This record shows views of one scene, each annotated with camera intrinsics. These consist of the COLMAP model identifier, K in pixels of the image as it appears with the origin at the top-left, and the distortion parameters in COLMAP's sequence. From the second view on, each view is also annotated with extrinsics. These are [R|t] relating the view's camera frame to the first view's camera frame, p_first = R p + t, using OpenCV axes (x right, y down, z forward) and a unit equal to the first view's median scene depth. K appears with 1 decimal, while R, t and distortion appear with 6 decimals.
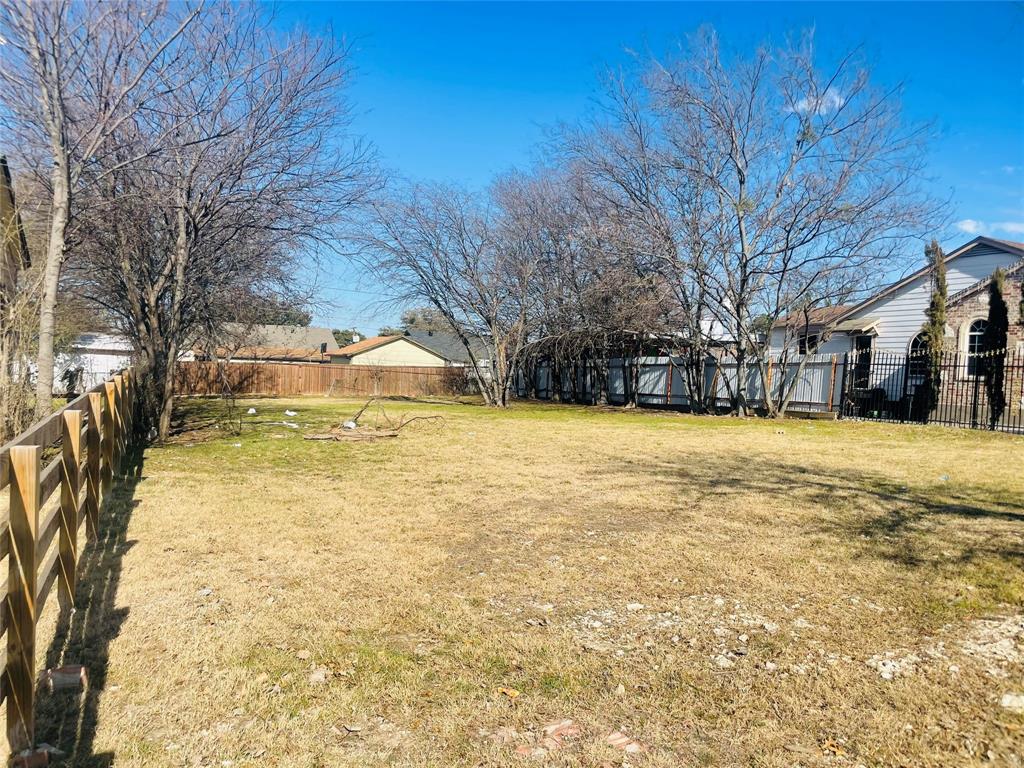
lens RADIAL K [[768.1, 0, 509.5], [0, 768.1, 382.2], [0, 0, 1]] dist [0.060517, 0.000308]
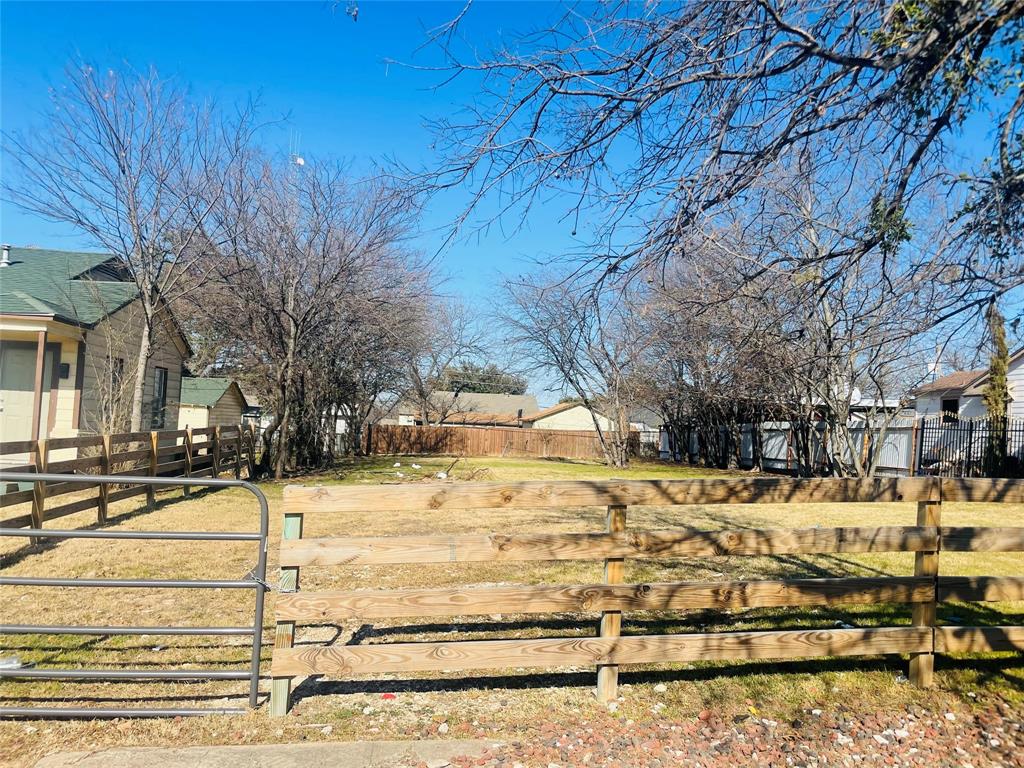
lens RADIAL K [[768.1, 0, 512.7], [0, 768.1, 390.6], [0, 0, 1]] dist [0.060517, 0.000308]
pose [[0.947451, -0.009499, -0.319761, 0.169493], [-0.014810, 0.997185, -0.073506, 0.005650], [0.319559, 0.074379, 0.944643, -0.064996]]
